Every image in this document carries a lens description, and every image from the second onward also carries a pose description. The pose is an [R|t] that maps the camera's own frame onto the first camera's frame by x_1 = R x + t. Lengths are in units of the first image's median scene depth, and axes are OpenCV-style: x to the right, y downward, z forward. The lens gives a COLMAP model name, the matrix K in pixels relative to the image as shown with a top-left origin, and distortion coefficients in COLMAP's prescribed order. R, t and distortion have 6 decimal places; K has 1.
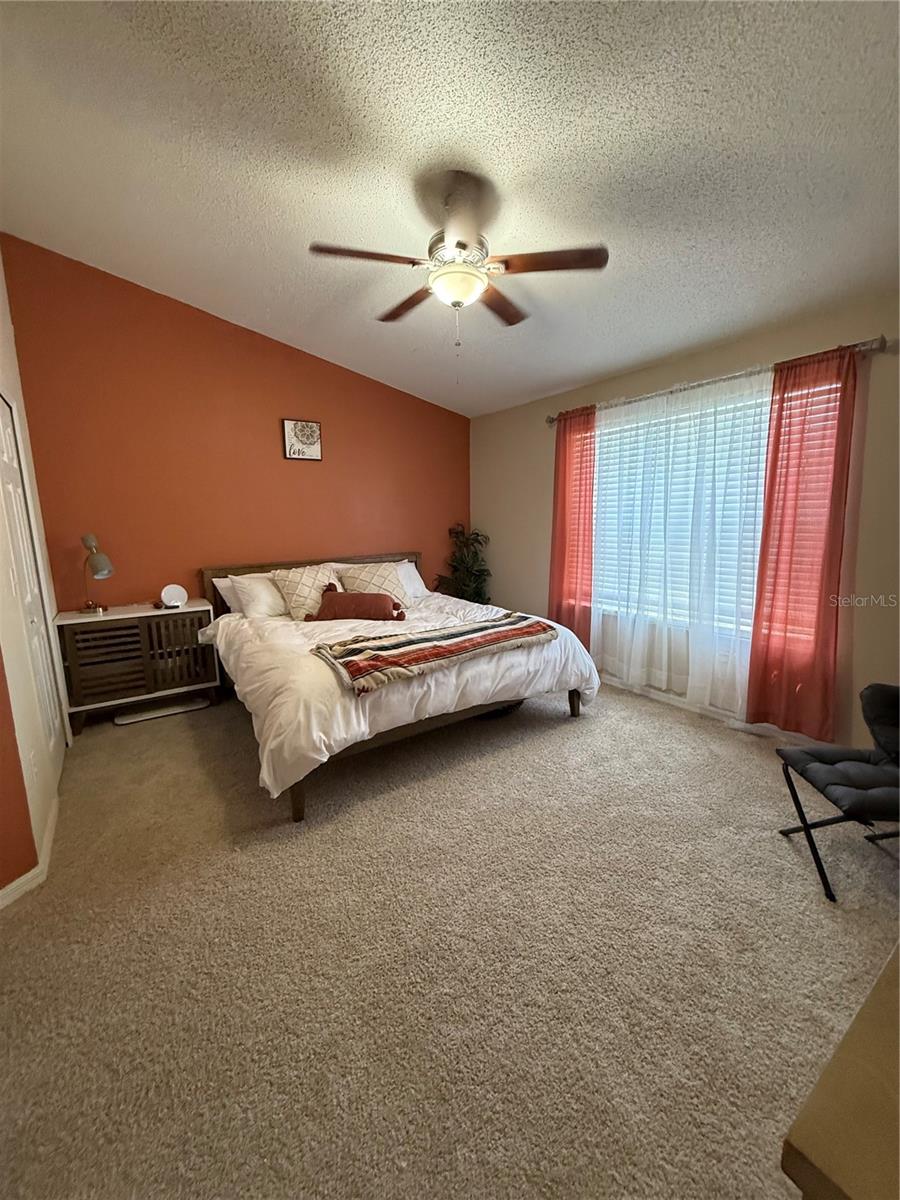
lens RADIAL K [[477.2, 0, 447.3], [0, 477.2, 599.5], [0, 0, 1]] dist [-0.002510, 0.000308]
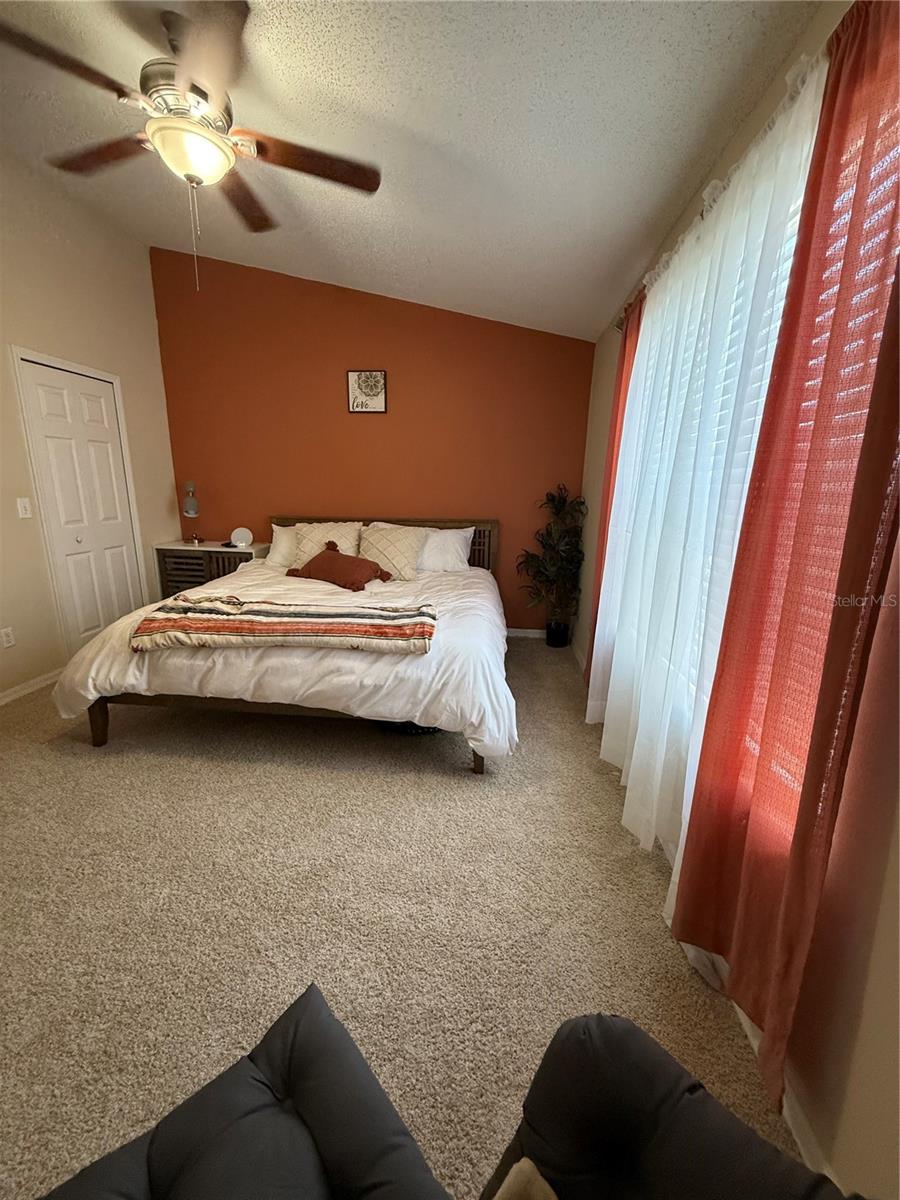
lens RADIAL K [[477.2, 0, 452.4], [0, 477.2, 600.8], [0, 0, 1]] dist [-0.002510, 0.000308]
pose [[0.756622, 0.186367, -0.626730, 0.681636], [-0.141277, 0.982474, 0.121595, -0.082371], [0.638407, -0.003459, 0.769691, 0.495001]]
